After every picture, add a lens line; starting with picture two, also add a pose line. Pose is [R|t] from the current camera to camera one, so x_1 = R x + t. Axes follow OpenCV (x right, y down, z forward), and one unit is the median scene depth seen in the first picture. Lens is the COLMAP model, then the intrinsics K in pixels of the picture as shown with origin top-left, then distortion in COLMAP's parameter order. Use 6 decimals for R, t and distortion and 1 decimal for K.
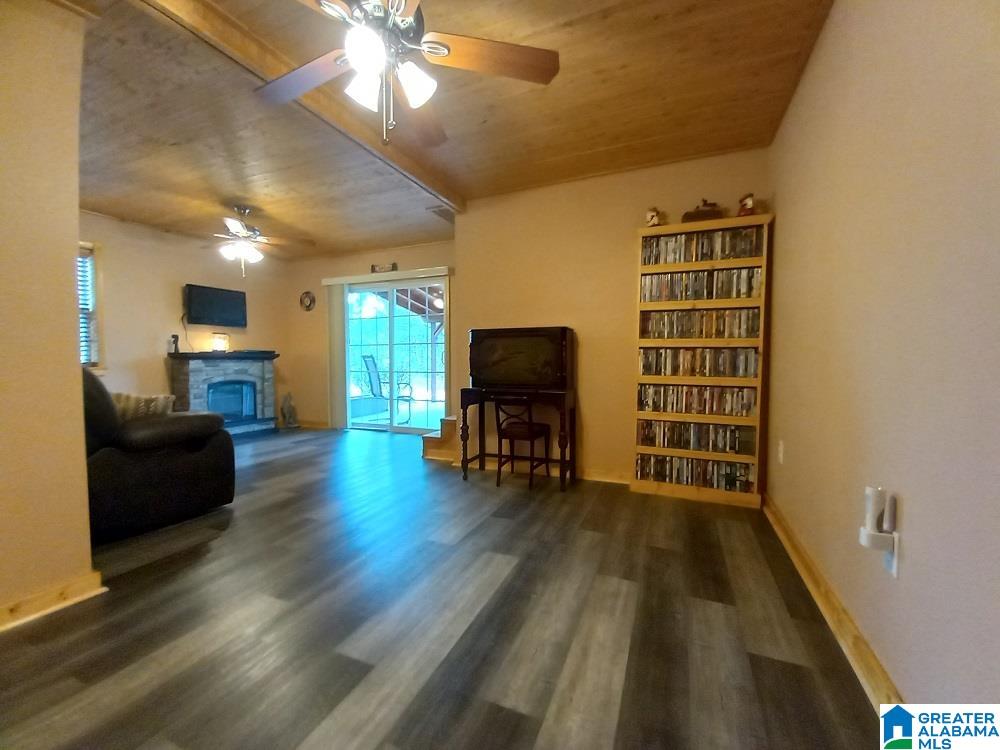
lens RADIAL K [[401.9, 0, 520.0], [0, 401.9, 378.8], [0, 0, 1]] dist [0.000949, -0.009046]
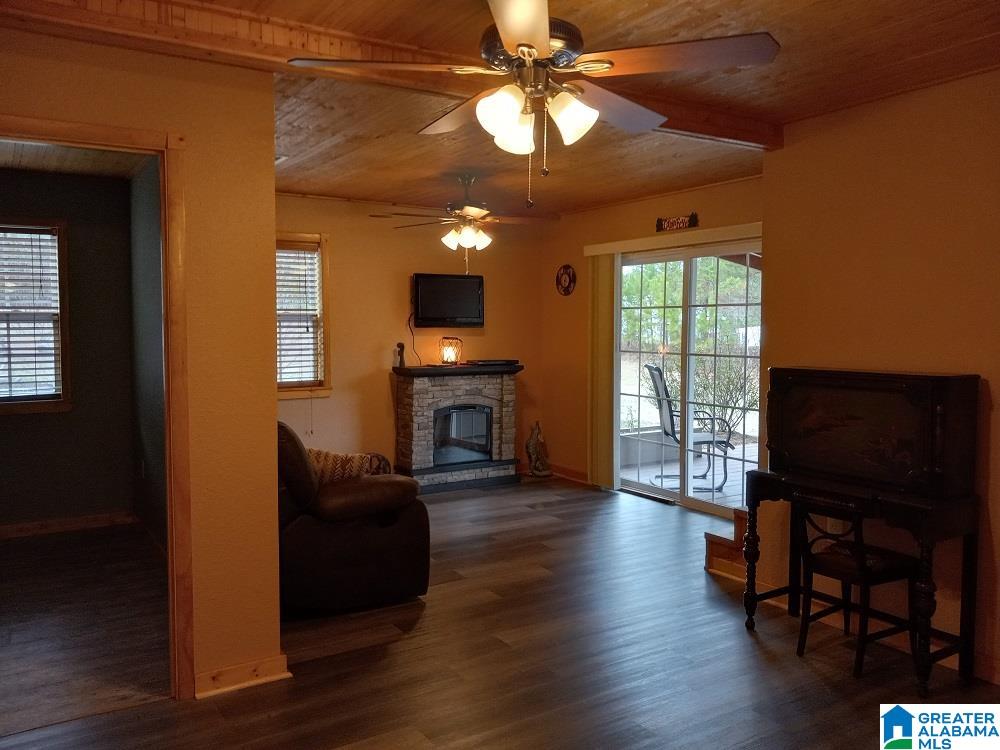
lens RADIAL K [[790.3, 0, 500.0], [0, 790.3, 375.0], [0, 0, 1]] dist [0.068196, -0.202892]
pose [[0.802849, 0.040016, -0.594837, 0.173309], [-0.030091, 0.999193, 0.026603, -0.095070], [0.595422, -0.003459, 0.803406, -0.082603]]
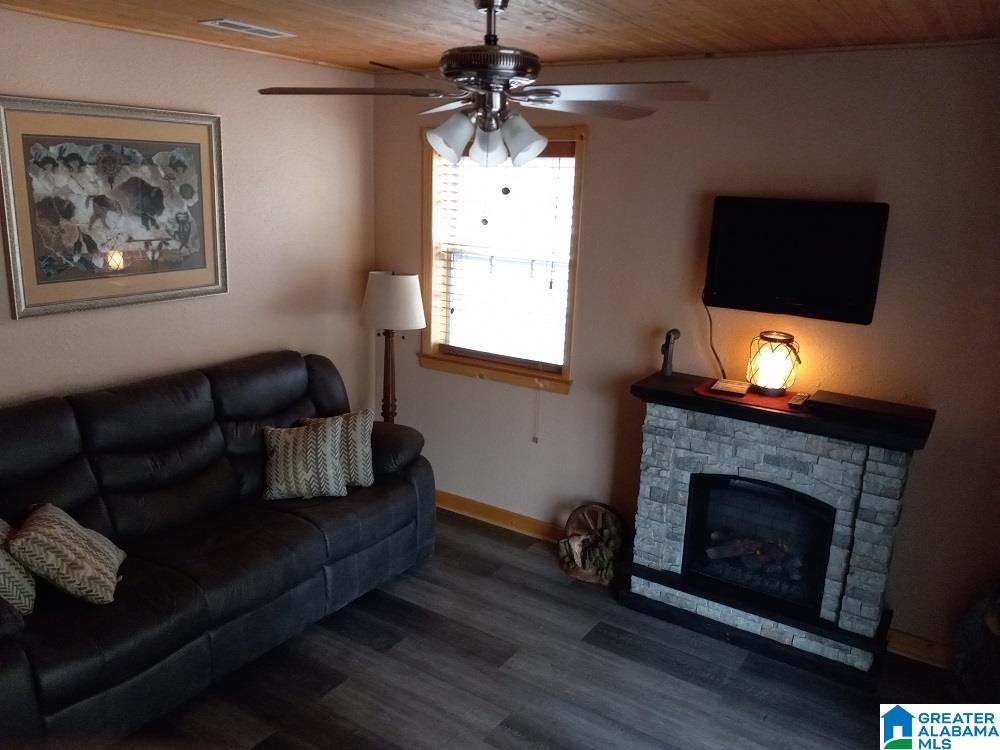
lens RADIAL K [[807.3, 0, 500.0], [0, 807.3, 375.0], [0, 0, 1]] dist [-0.006518, -0.003200]
pose [[-0.183288, 0.242518, -0.952676, -0.070947], [-0.091540, 0.960672, 0.262165, -0.258297], [0.978788, 0.135259, -0.153880, 0.967578]]
